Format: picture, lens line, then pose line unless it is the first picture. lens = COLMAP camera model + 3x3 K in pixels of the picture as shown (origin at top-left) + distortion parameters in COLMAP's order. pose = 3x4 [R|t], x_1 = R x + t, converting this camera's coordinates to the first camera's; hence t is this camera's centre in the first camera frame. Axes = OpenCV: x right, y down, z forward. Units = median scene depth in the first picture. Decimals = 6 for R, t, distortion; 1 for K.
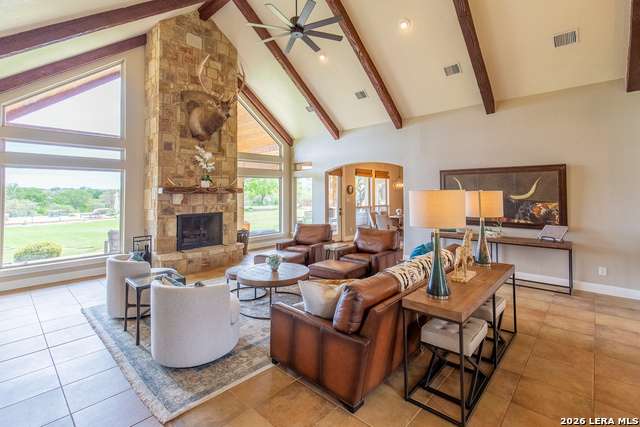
lens RADIAL K [[294.3, 0, 321.1], [0, 294.3, 186.2], [0, 0, 1]] dist [0.013745, 0.001204]
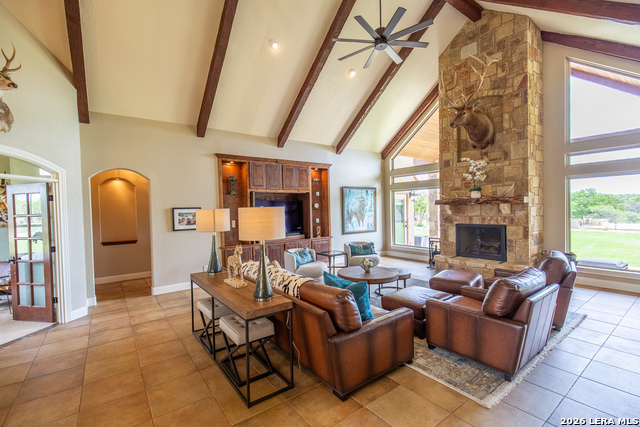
lens RADIAL K [[294.3, 0, 317.9], [0, 294.3, 214.1], [0, 0, 1]] dist [0.013745, 0.001204]
pose [[-0.188689, 0.028532, -0.981622, 0.653757], [0.044299, 0.998808, 0.020517, 0.014525], [0.981037, -0.039613, -0.189728, 0.657024]]
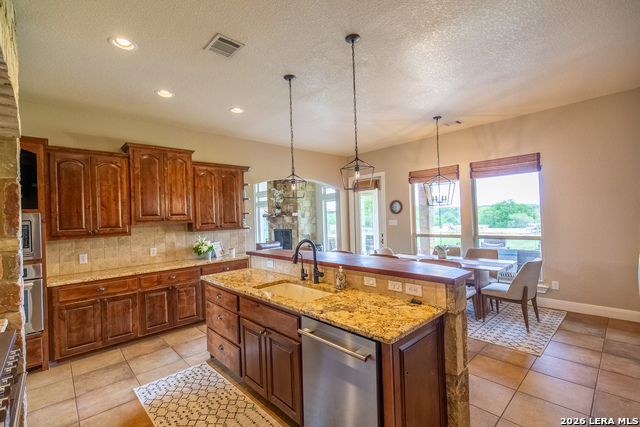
lens RADIAL K [[294.3, 0, 322.5], [0, 294.3, 214.4], [0, 0, 1]] dist [0.013745, 0.001204]
pose [[-0.072941, -0.003307, -0.997331, 1.163273], [0.055774, 0.998416, -0.007390, 0.036008], [0.995775, -0.056164, -0.072641, 1.327847]]
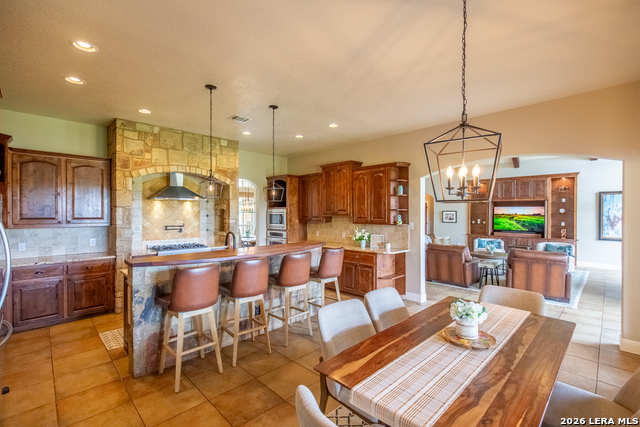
lens RADIAL K [[294.3, 0, 319.7], [0, 294.3, 213.8], [0, 0, 1]] dist [0.013745, 0.001204]
pose [[-0.998884, 0.003394, 0.047118, 0.528661], [0.002575, 0.999845, -0.017414, 0.040509], [-0.047170, -0.017273, -0.998738, 1.893249]]
